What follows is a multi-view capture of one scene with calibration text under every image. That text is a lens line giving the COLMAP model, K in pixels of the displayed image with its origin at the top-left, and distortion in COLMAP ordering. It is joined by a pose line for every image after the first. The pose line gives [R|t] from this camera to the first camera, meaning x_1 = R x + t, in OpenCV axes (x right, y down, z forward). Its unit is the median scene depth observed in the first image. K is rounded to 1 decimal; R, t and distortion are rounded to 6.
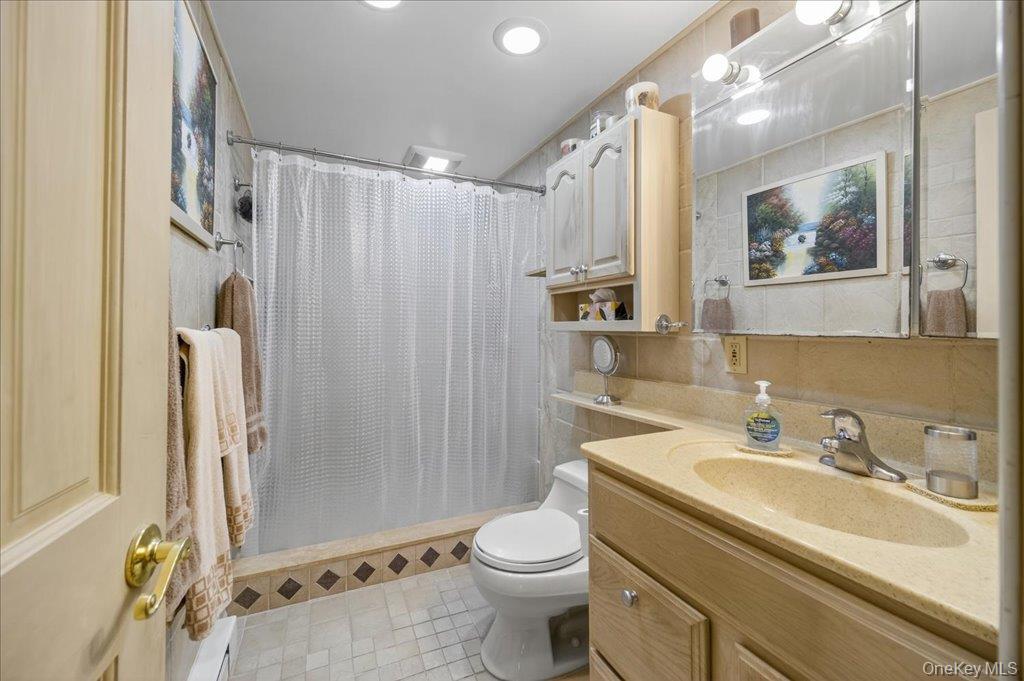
lens RADIAL K [[406.6, 0, 504.4], [0, 406.6, 331.9], [0, 0, 1]] dist [0.001444, -0.001411]
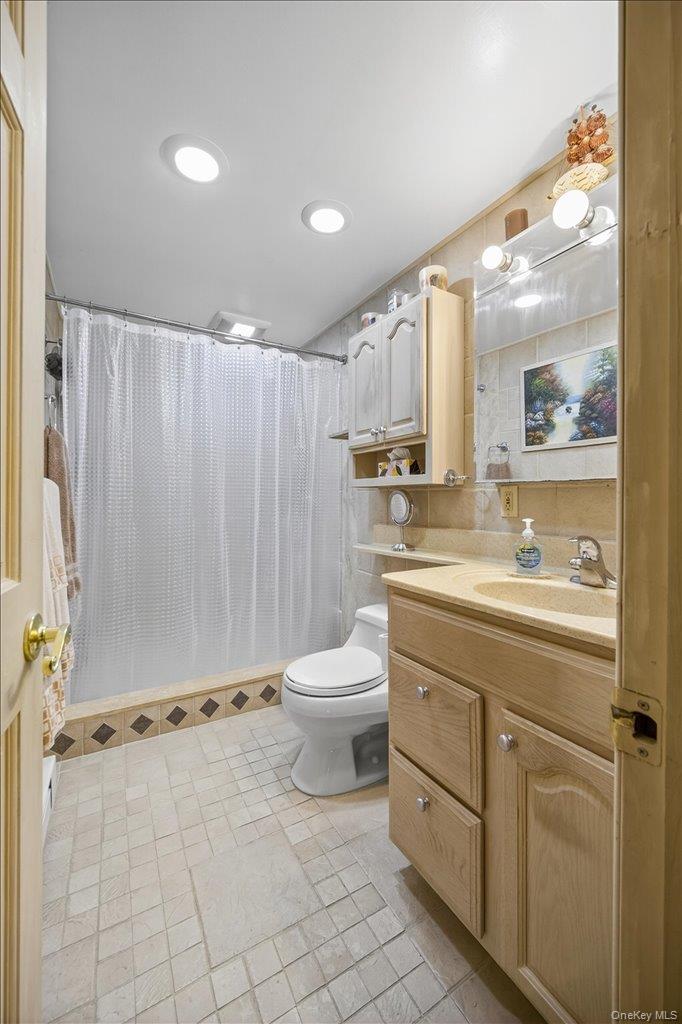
lens RADIAL K [[406.6, 0, 343.2], [0, 406.6, 511.1], [0, 0, 1]] dist [0.001444, -0.001411]
pose [[0.994323, -0.003213, 0.106359, -0.031094], [0.001702, 0.999896, 0.014298, 0.051622], [-0.106393, -0.014036, 0.994225, -0.100796]]
